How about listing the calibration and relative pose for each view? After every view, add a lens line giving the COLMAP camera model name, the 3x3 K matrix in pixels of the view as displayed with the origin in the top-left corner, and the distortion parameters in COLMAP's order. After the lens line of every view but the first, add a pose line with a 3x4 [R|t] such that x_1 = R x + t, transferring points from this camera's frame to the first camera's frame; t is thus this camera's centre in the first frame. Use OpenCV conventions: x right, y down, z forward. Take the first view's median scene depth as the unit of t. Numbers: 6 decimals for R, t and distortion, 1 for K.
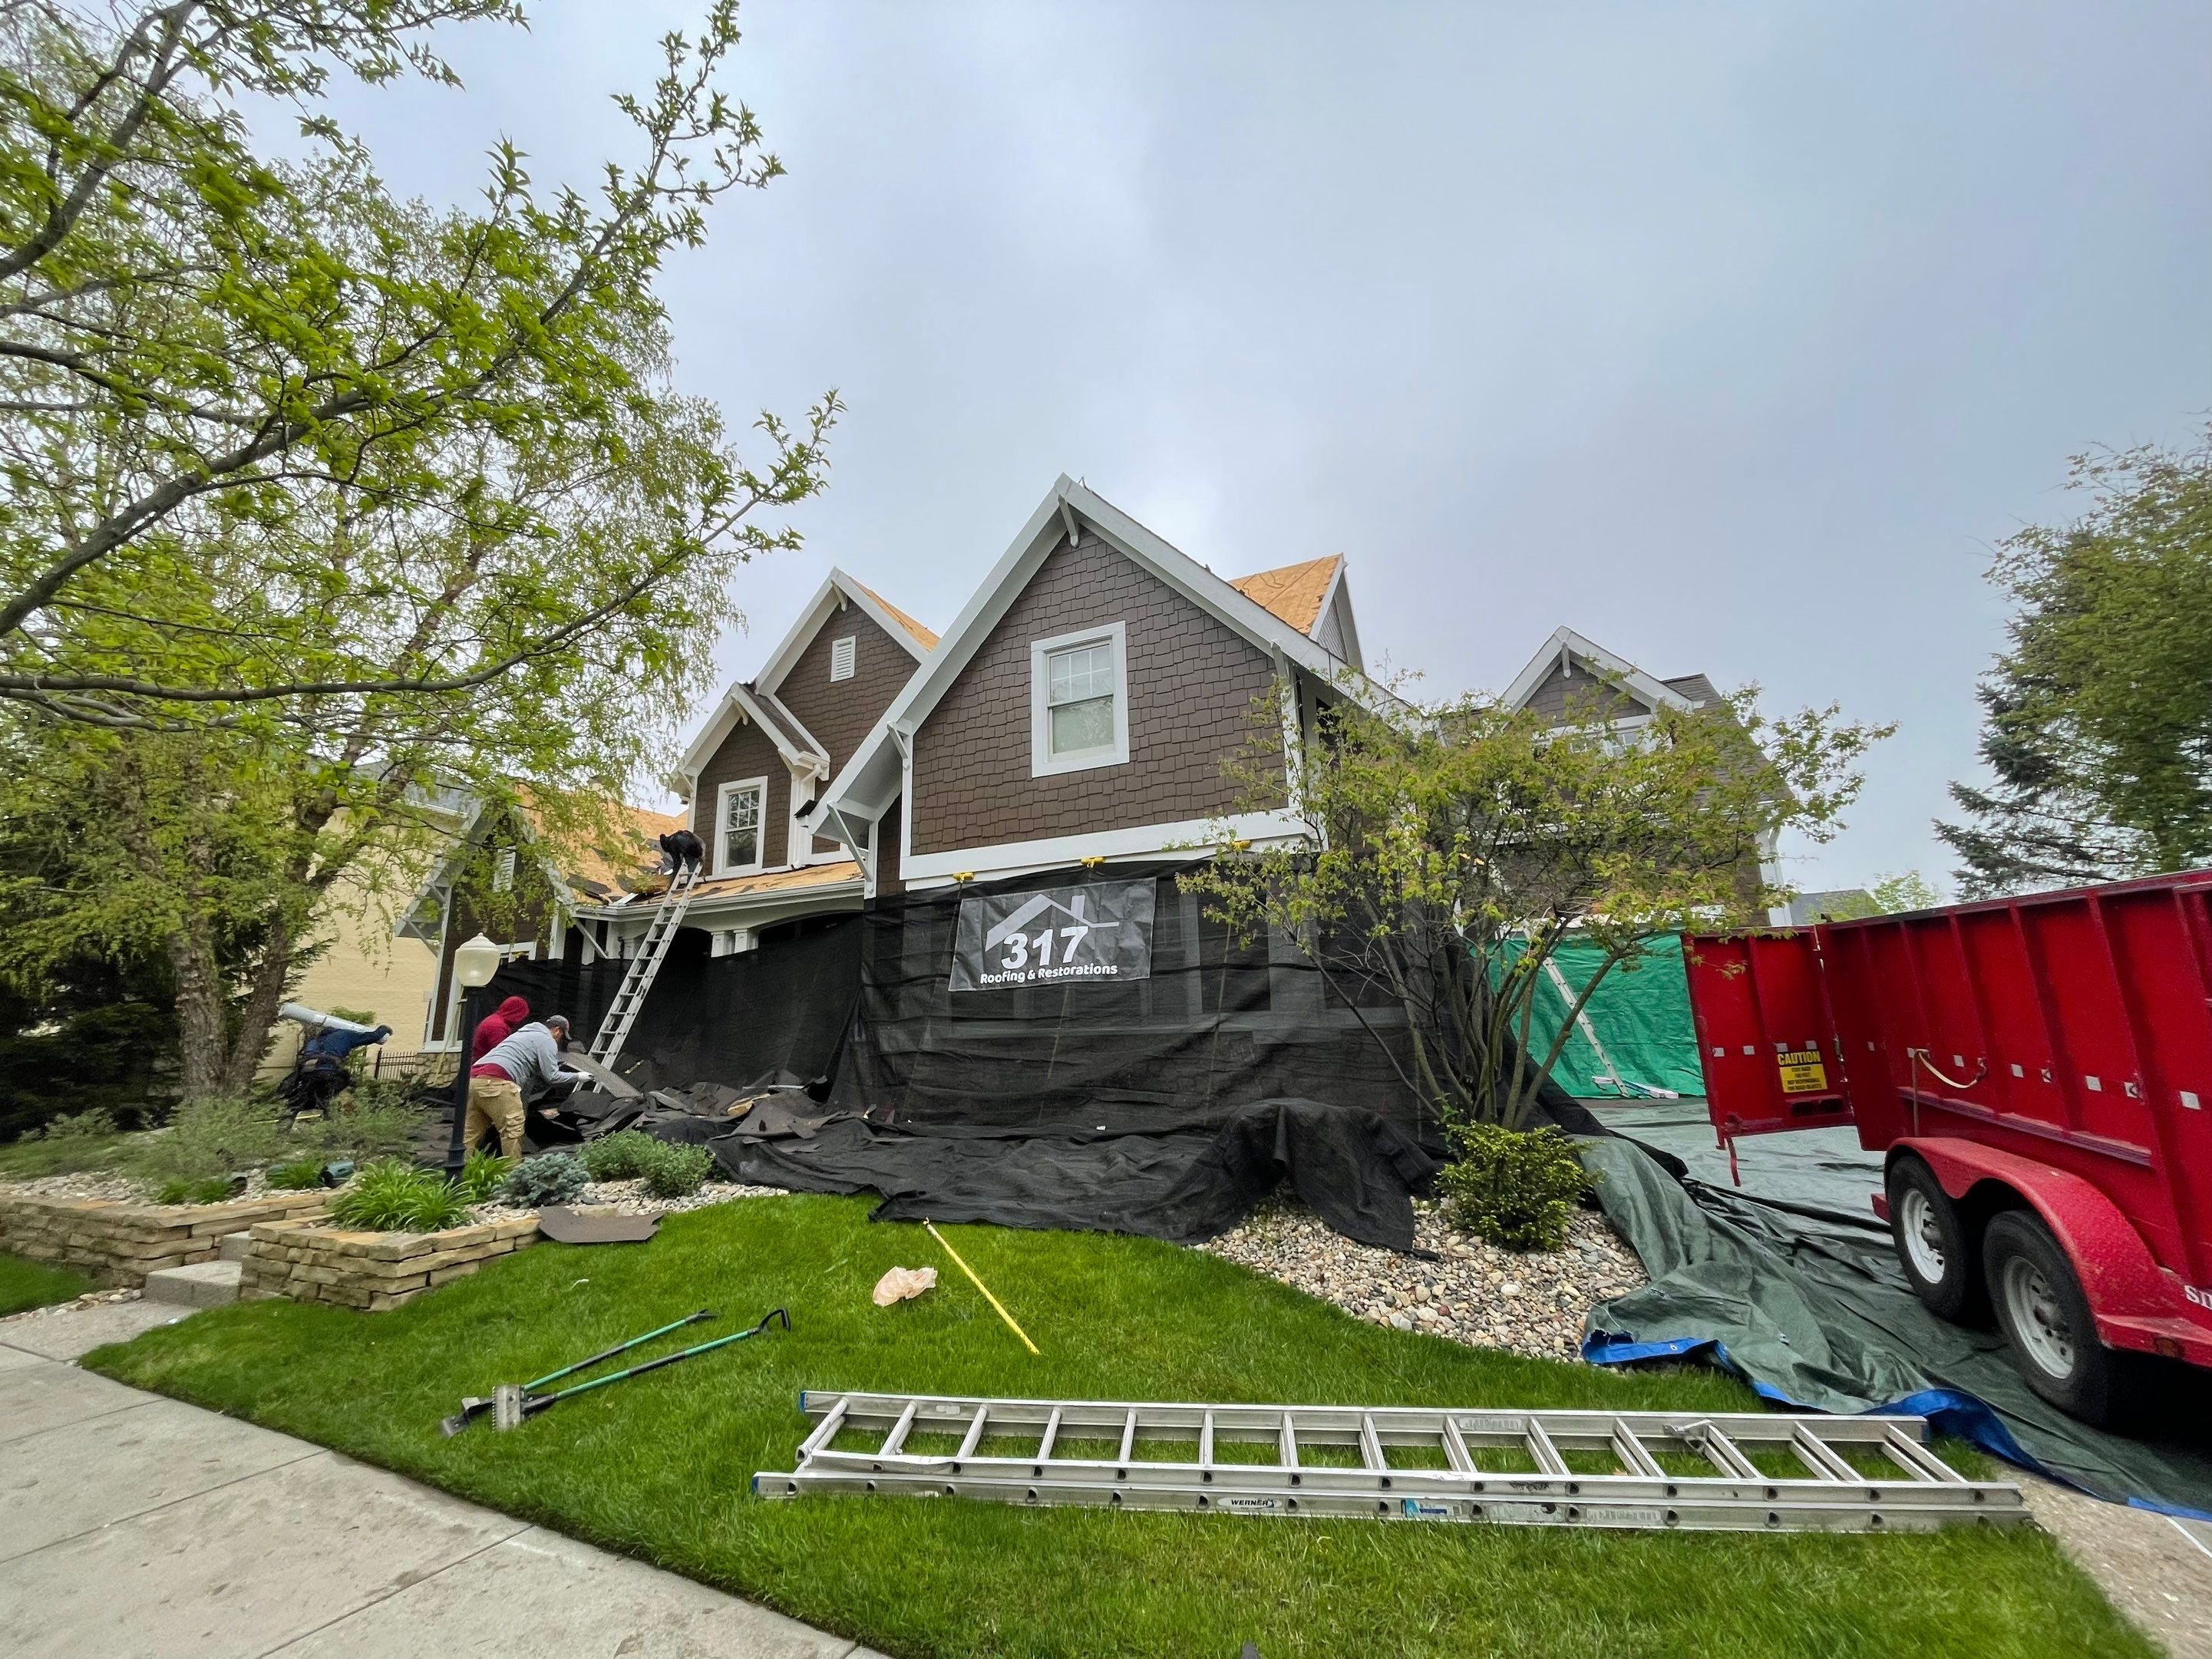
lens RADIAL K [[877.3, 0, 1106.8], [0, 877.3, 838.3], [0, 0, 1]] dist [-0.003146, 0.000084]
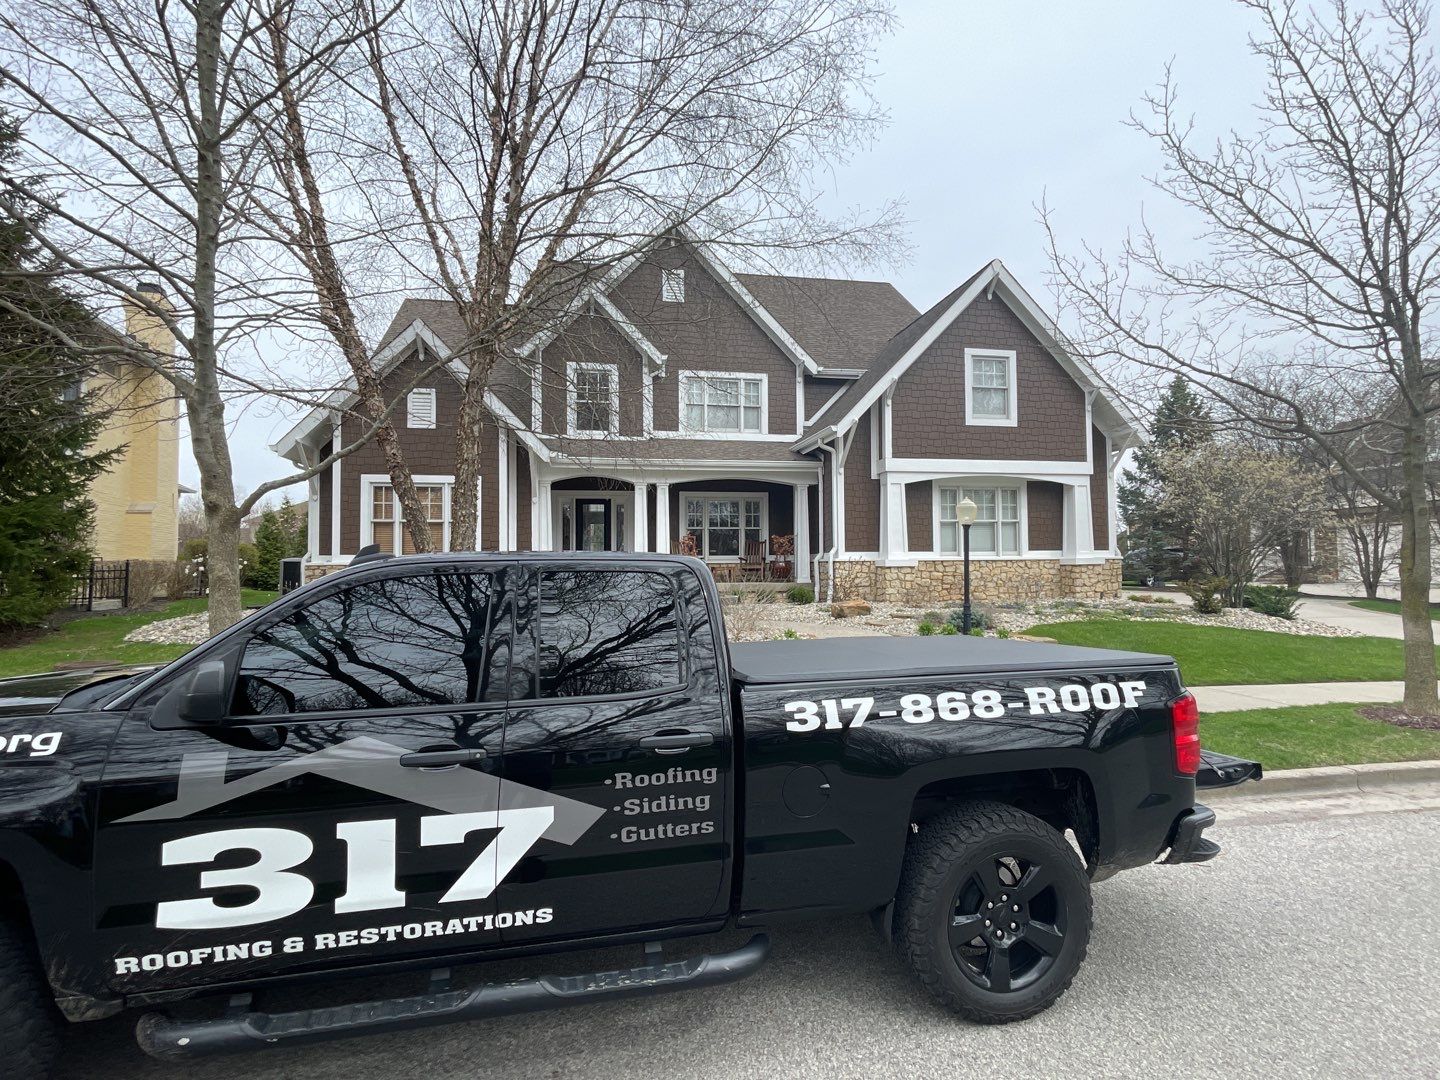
lens RADIAL K [[693.2, 0, 716.1], [0, 693.2, 543.7], [0, 0, 1]] dist [-0.008651, 0.002798]
pose [[0.825727, 0.038871, 0.562729, -1.393735], [-0.133788, 0.982652, 0.128437, 0.063190], [-0.547974, -0.181340, 0.816603, 0.036468]]
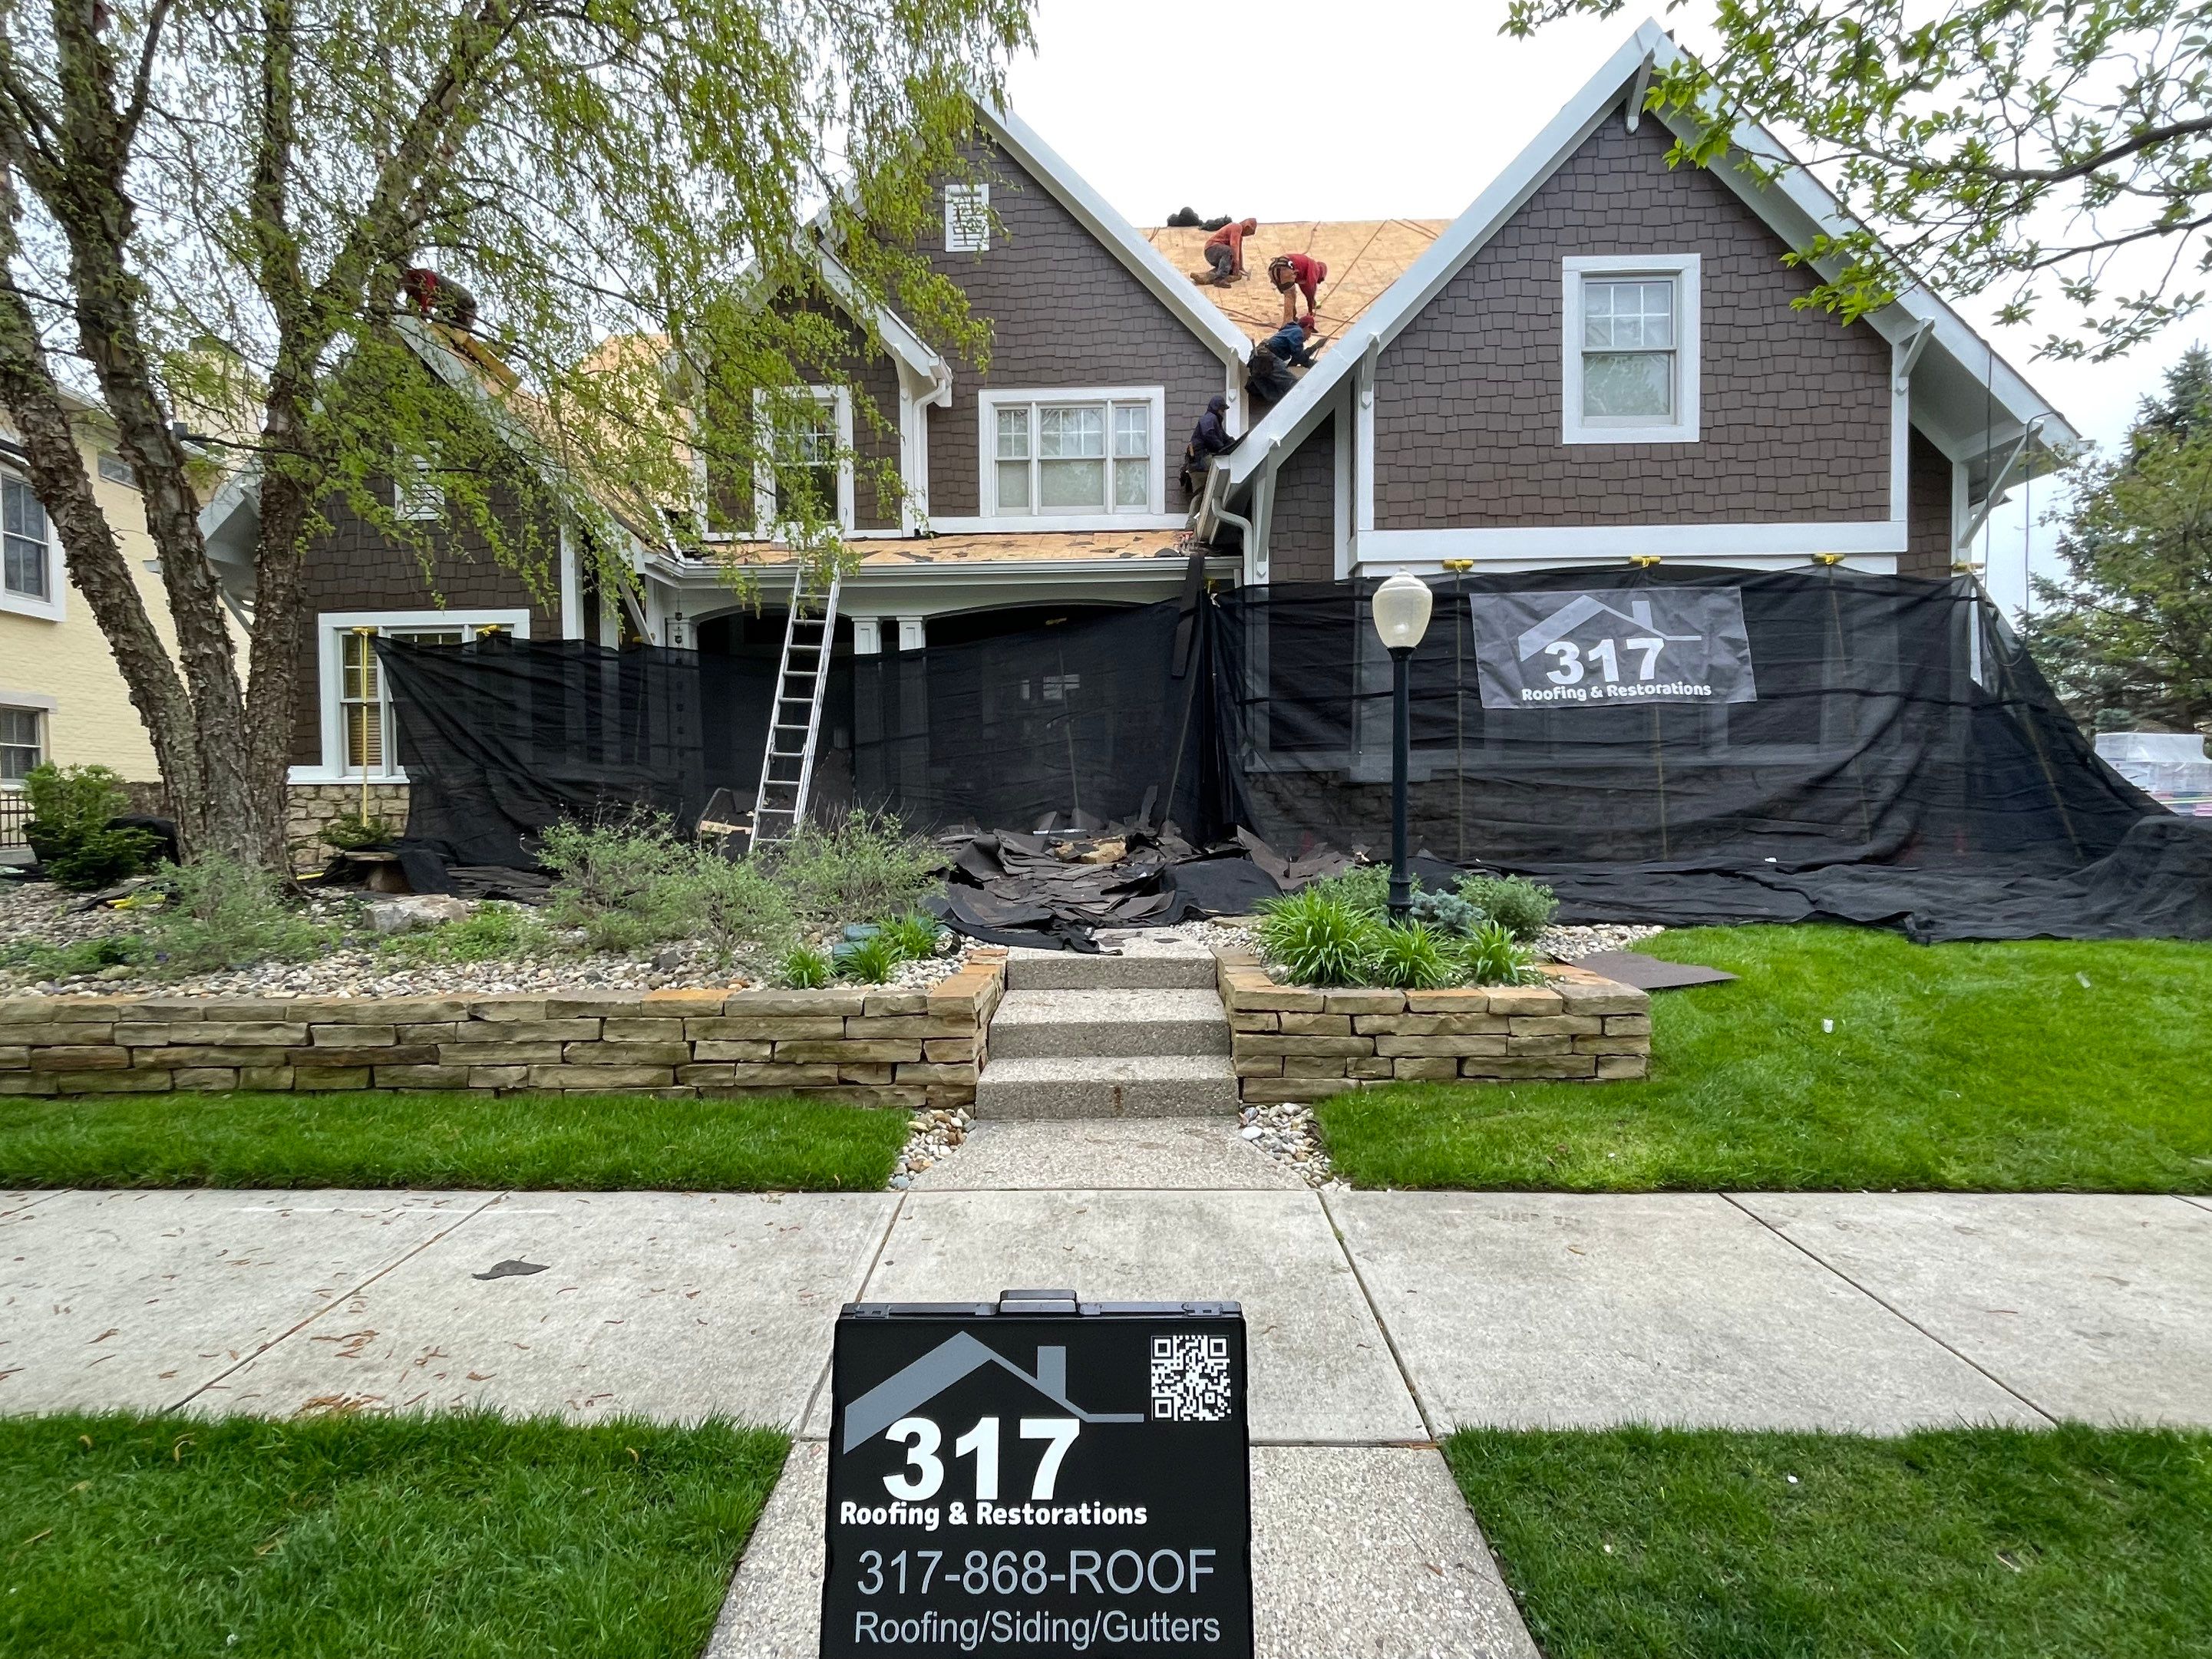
lens RADIAL K [[1064.7, 0, 1104.9], [0, 1064.7, 822.1], [0, 0, 1]] dist [-0.008651, 0.002798]
pose [[0.923602, 0.009265, 0.383242, -0.849138], [-0.096208, 0.973316, 0.208328, 0.104195], [-0.371085, -0.229283, 0.899847, 0.225694]]
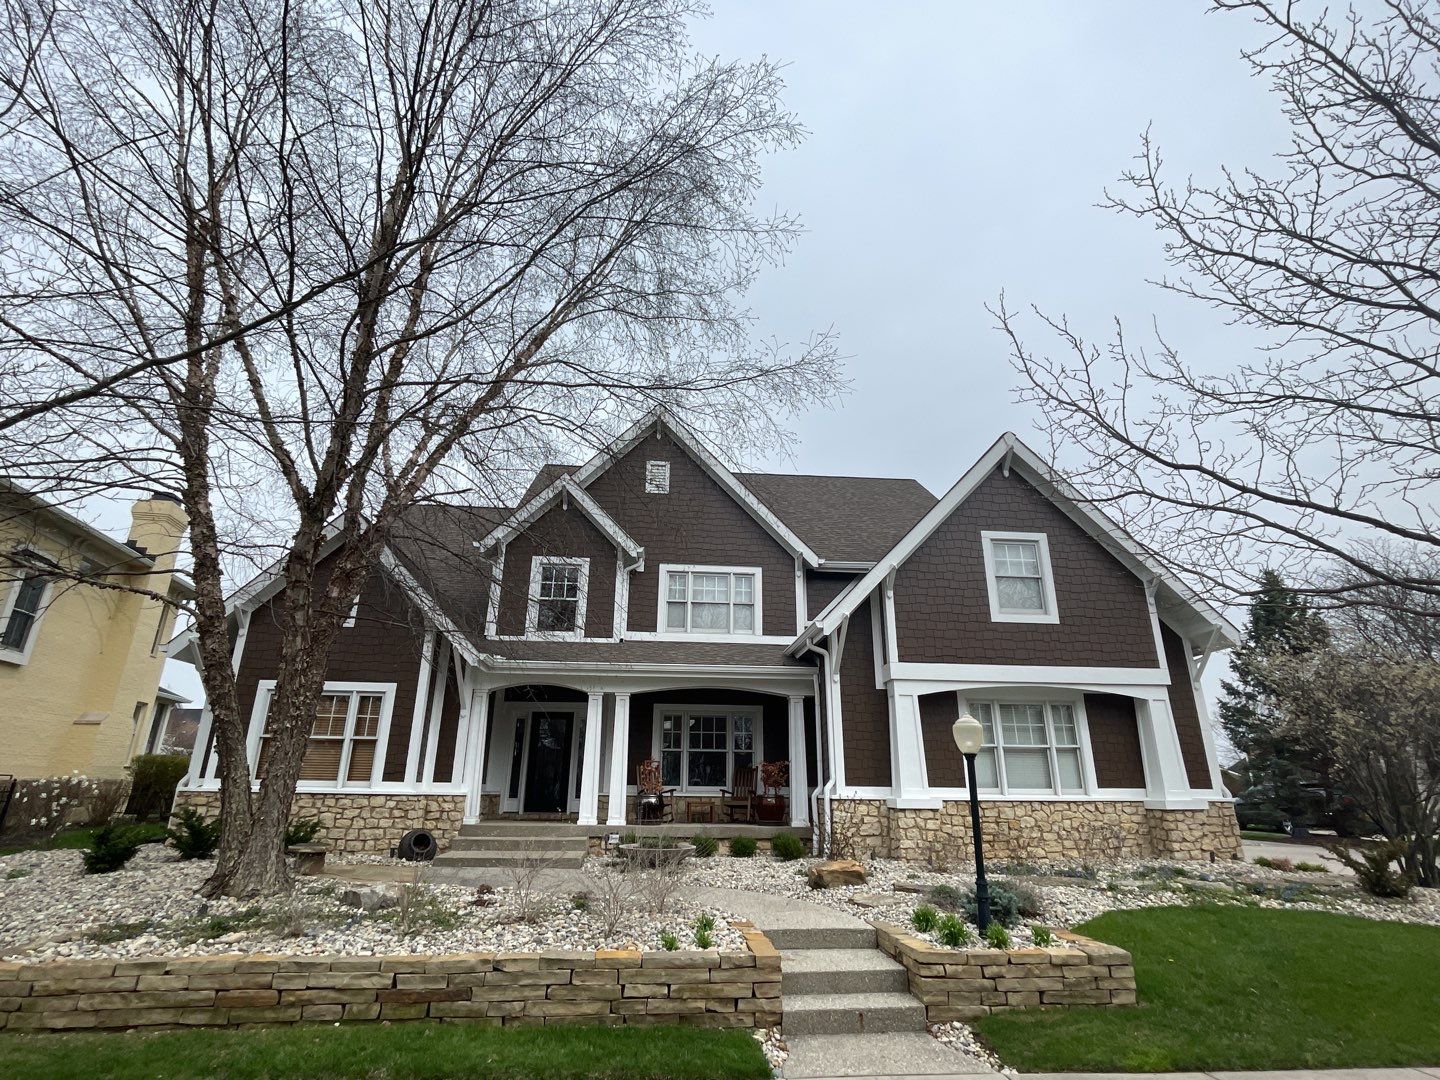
lens RADIAL K [[693.2, 0, 721.2], [0, 693.2, 547.1], [0, 0, 1]] dist [-0.008651, 0.002798]
pose [[0.876237, 0.192271, 0.441861, -1.072595], [-0.135561, 0.978273, -0.156859, 0.056336], [-0.462420, 0.077546, 0.883263, 0.160236]]
